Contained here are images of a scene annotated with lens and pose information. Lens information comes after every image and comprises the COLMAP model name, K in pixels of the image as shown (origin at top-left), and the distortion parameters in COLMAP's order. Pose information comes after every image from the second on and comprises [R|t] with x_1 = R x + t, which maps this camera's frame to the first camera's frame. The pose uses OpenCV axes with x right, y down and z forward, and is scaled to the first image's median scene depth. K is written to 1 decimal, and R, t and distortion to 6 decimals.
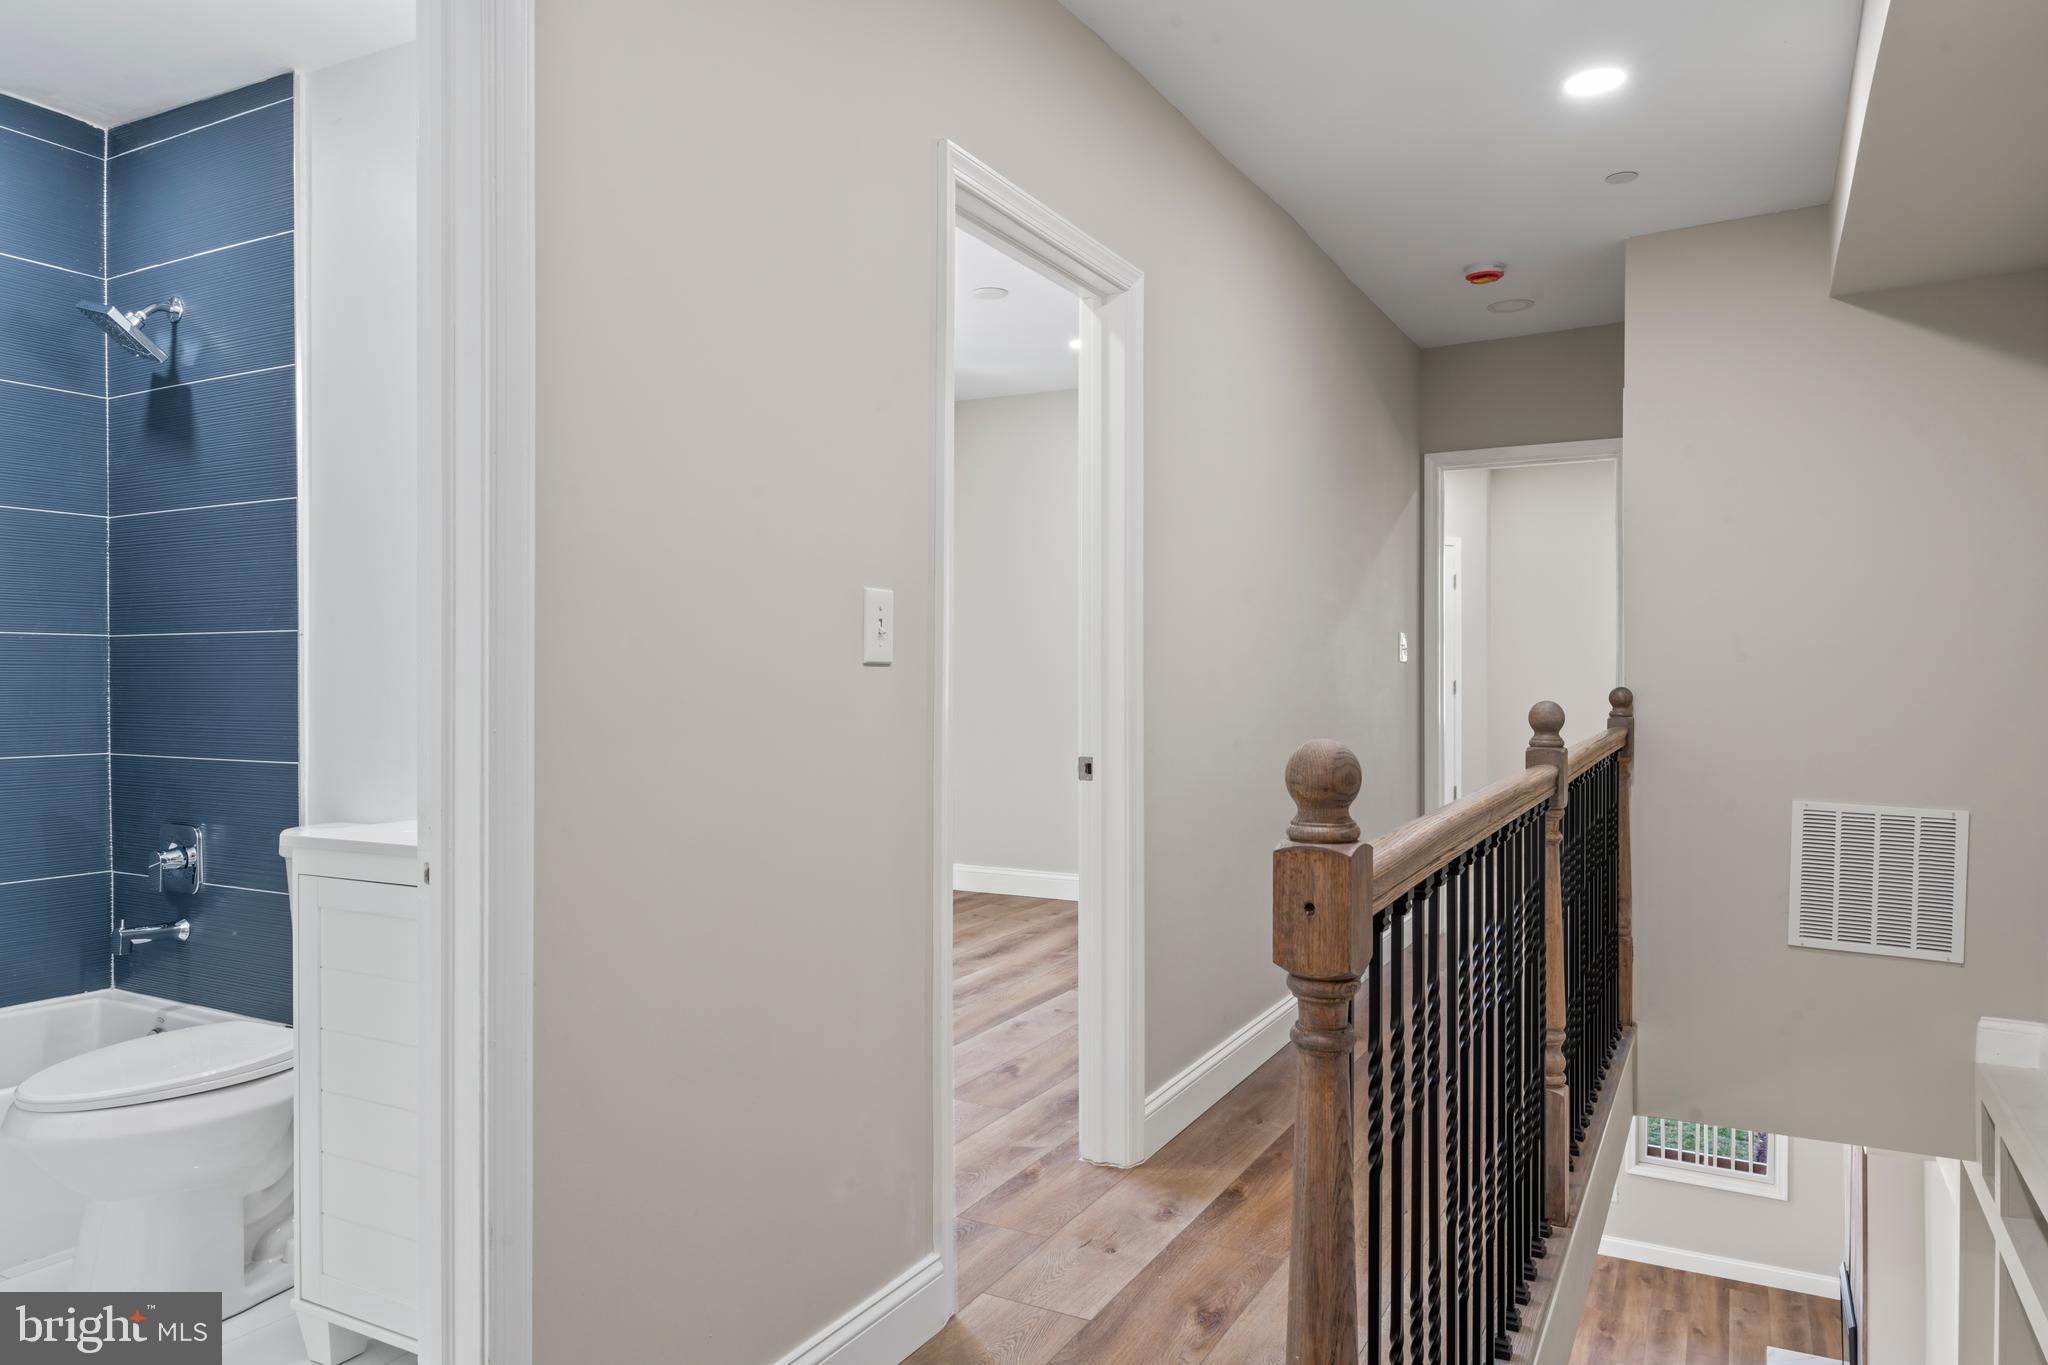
lens RADIAL K [[1310.8, 0, 1044.4], [0, 1310.8, 692.4], [0, 0, 1]] dist [0.001147, -0.002139]
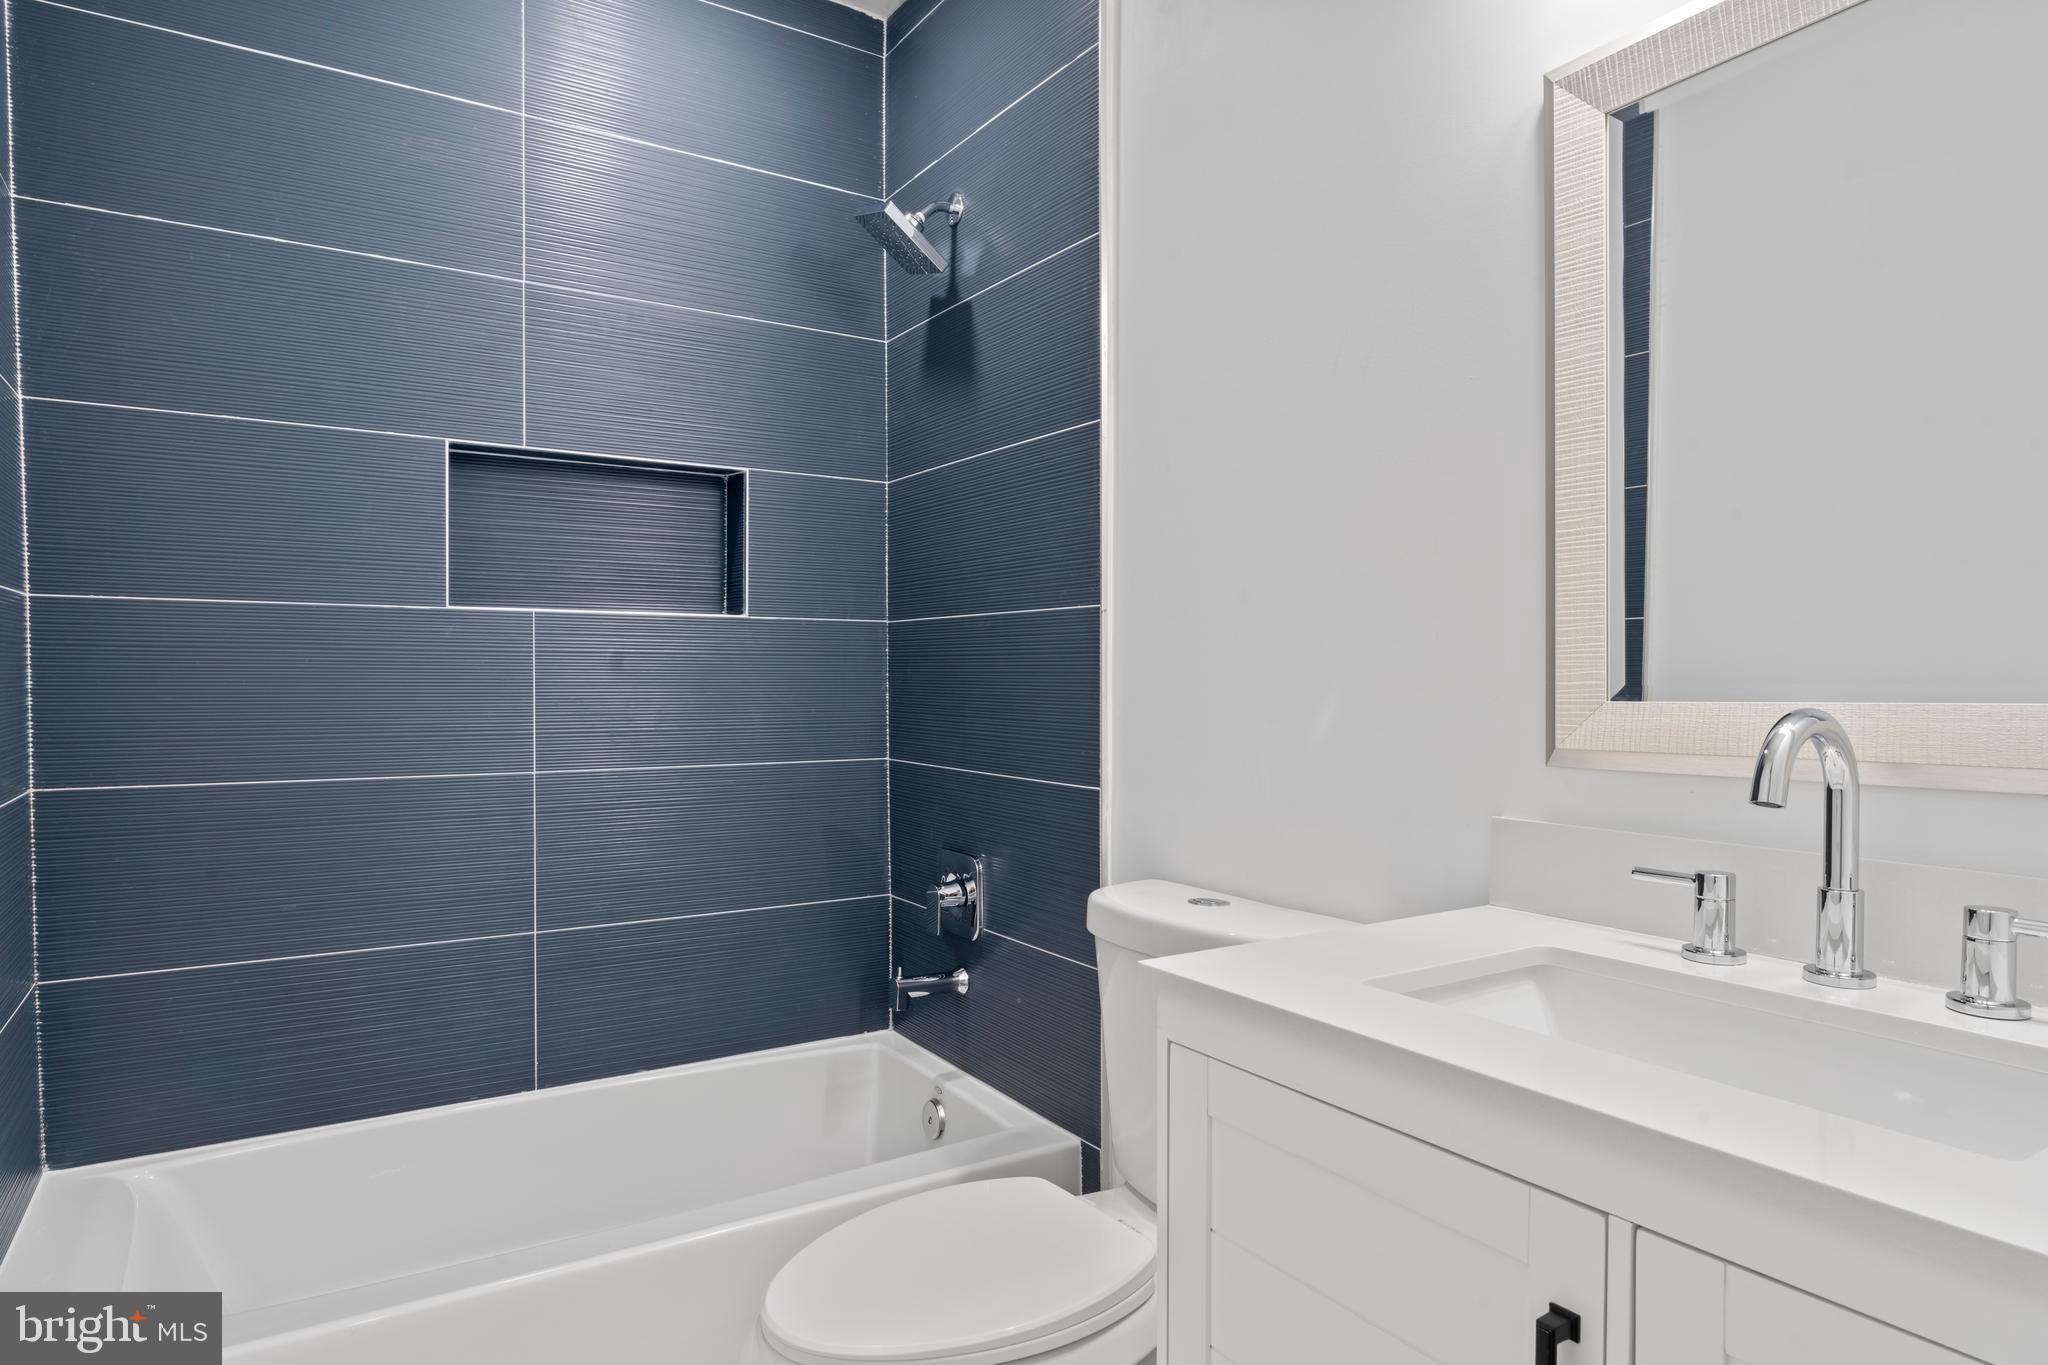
lens RADIAL K [[1182.8, 0, 1018.9], [0, 1182.8, 680.7], [0, 0, 1]] dist [-0.003704, -0.000009]
pose [[0.870489, 0.002955, -0.492179, -0.273903], [-0.001369, 0.999993, 0.003584, -0.007793], [0.492186, -0.002446, 0.870487, 0.391461]]
